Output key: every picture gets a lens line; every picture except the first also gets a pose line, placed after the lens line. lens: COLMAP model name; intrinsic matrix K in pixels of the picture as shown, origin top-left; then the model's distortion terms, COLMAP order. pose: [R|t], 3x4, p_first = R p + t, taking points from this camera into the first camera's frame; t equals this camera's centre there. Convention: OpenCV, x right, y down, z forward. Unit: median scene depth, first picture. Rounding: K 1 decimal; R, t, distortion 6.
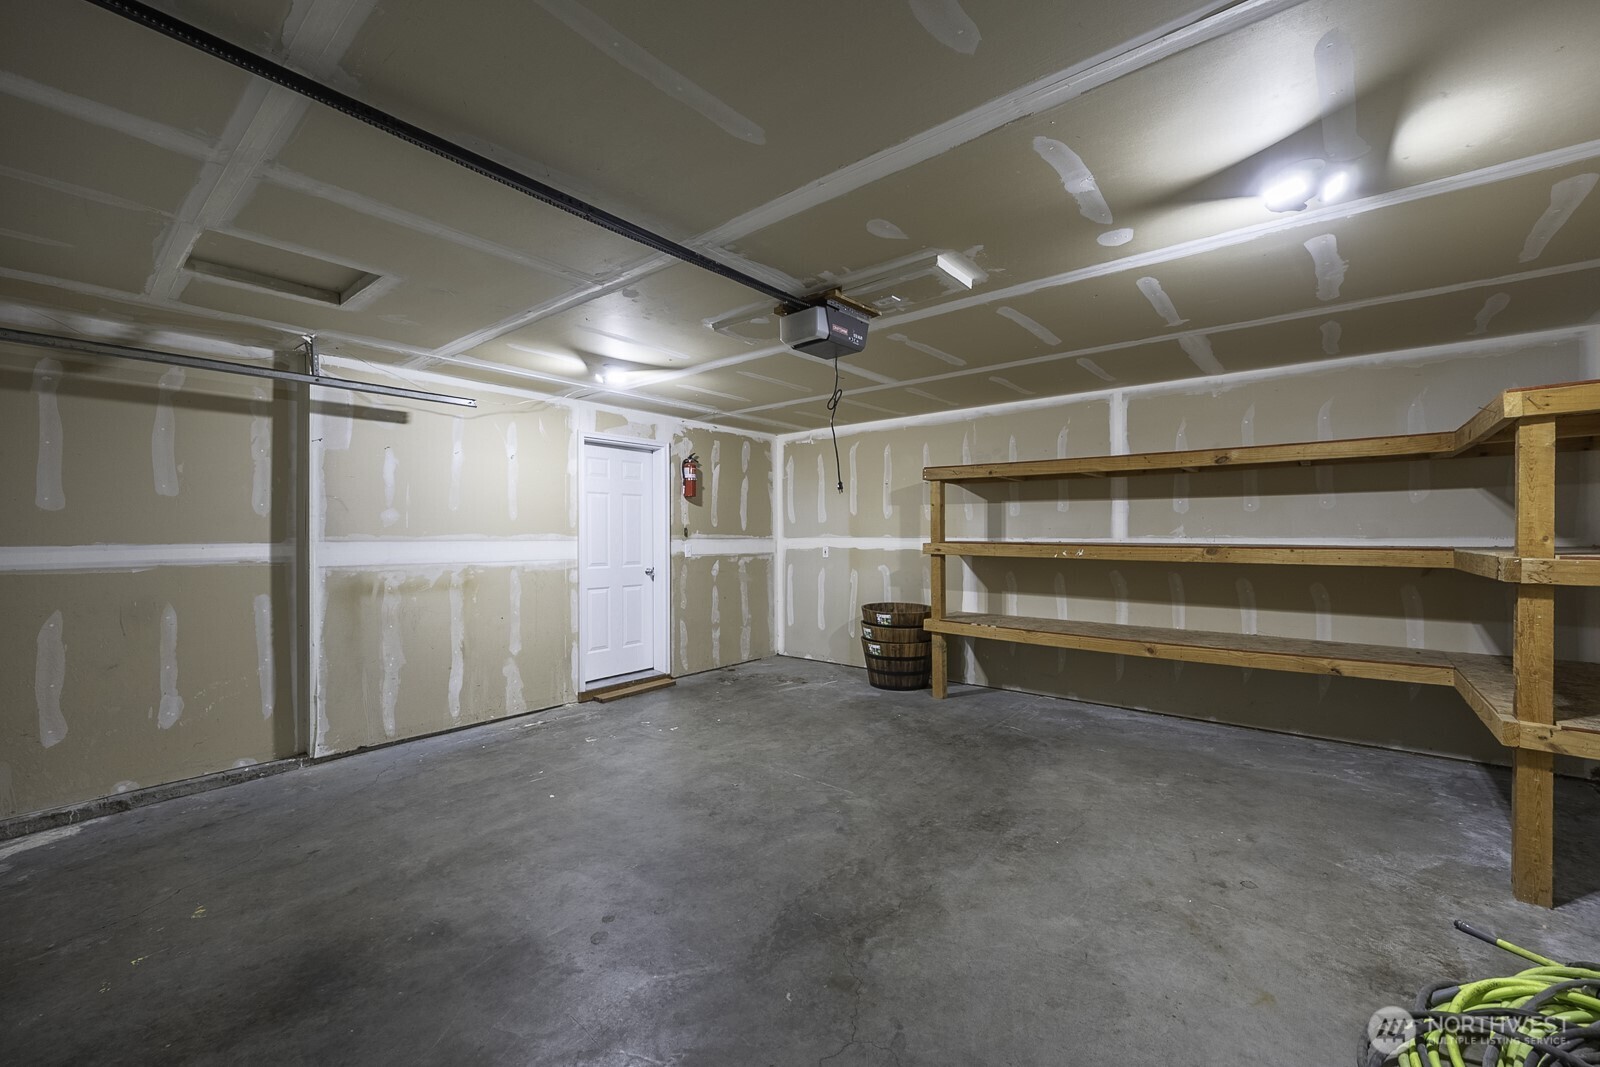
lens RADIAL K [[630.0, 0, 802.8], [0, 630.0, 533.4], [0, 0, 1]] dist [-0.002067, 0.001052]
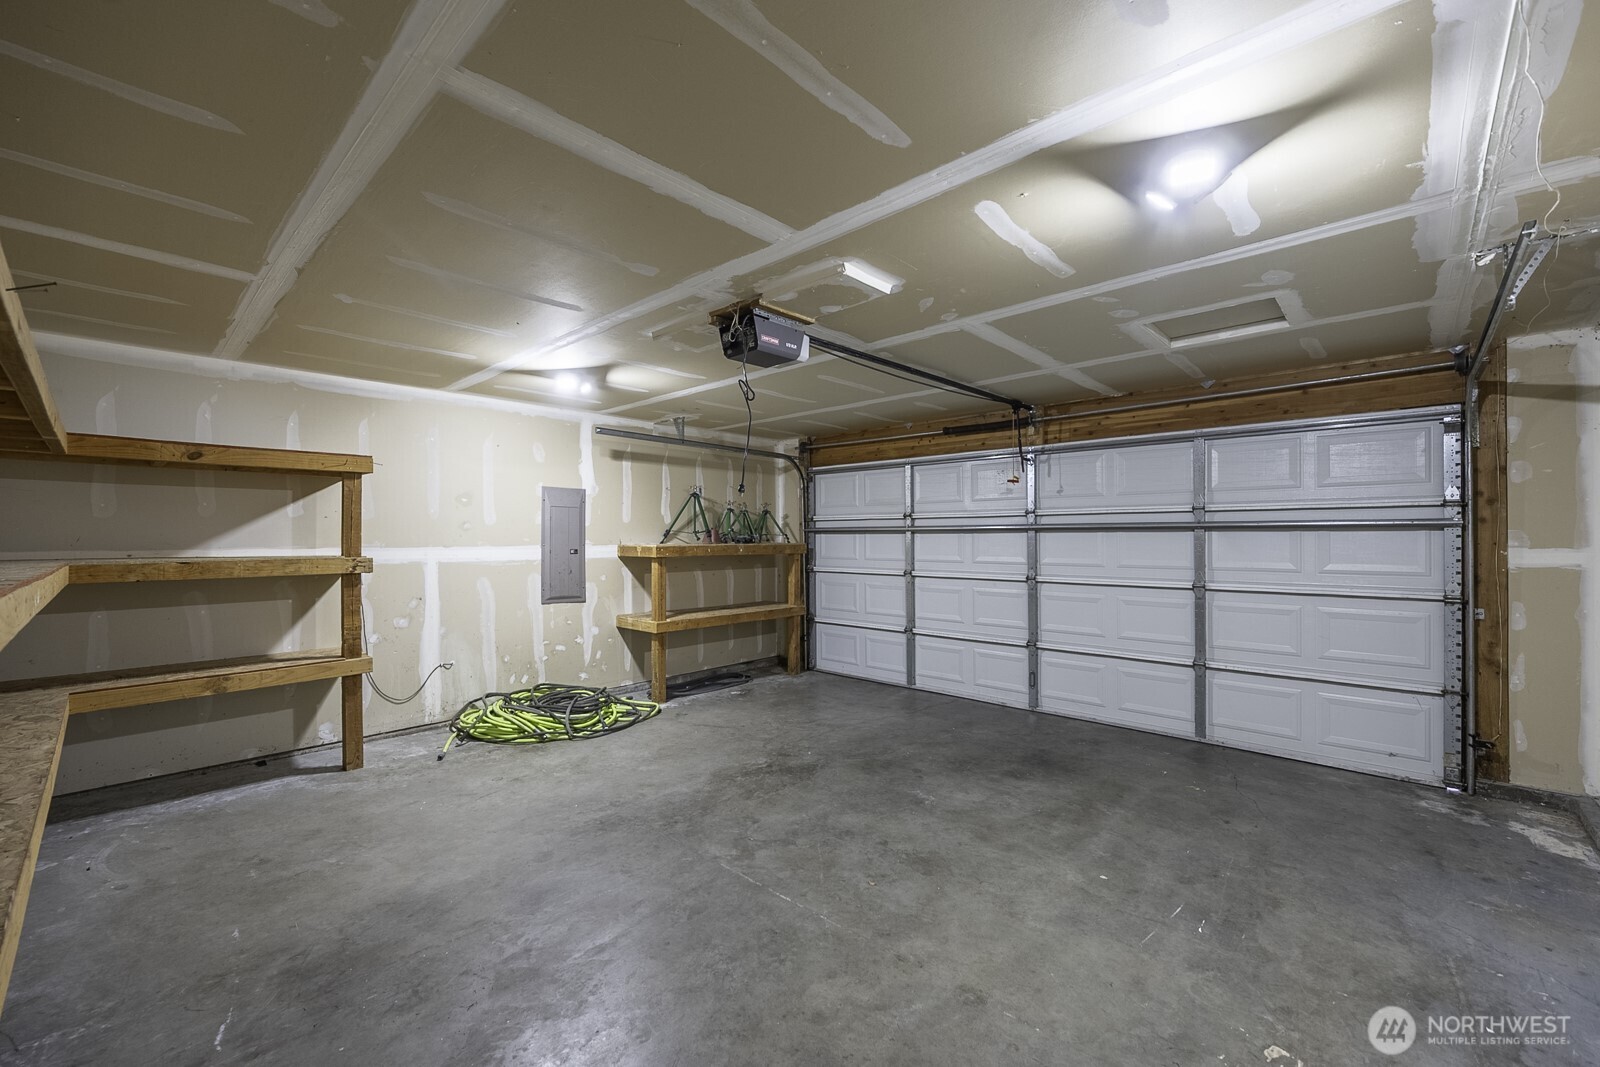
lens RADIAL K [[630.0, 0, 802.2], [0, 630.0, 536.6], [0, 0, 1]] dist [-0.002067, 0.001052]
pose [[-0.998163, 0.006496, 0.060238, -0.081262], [0.006289, 0.999974, -0.003609, -0.003905], [-0.060260, -0.003224, -0.998178, 1.935684]]
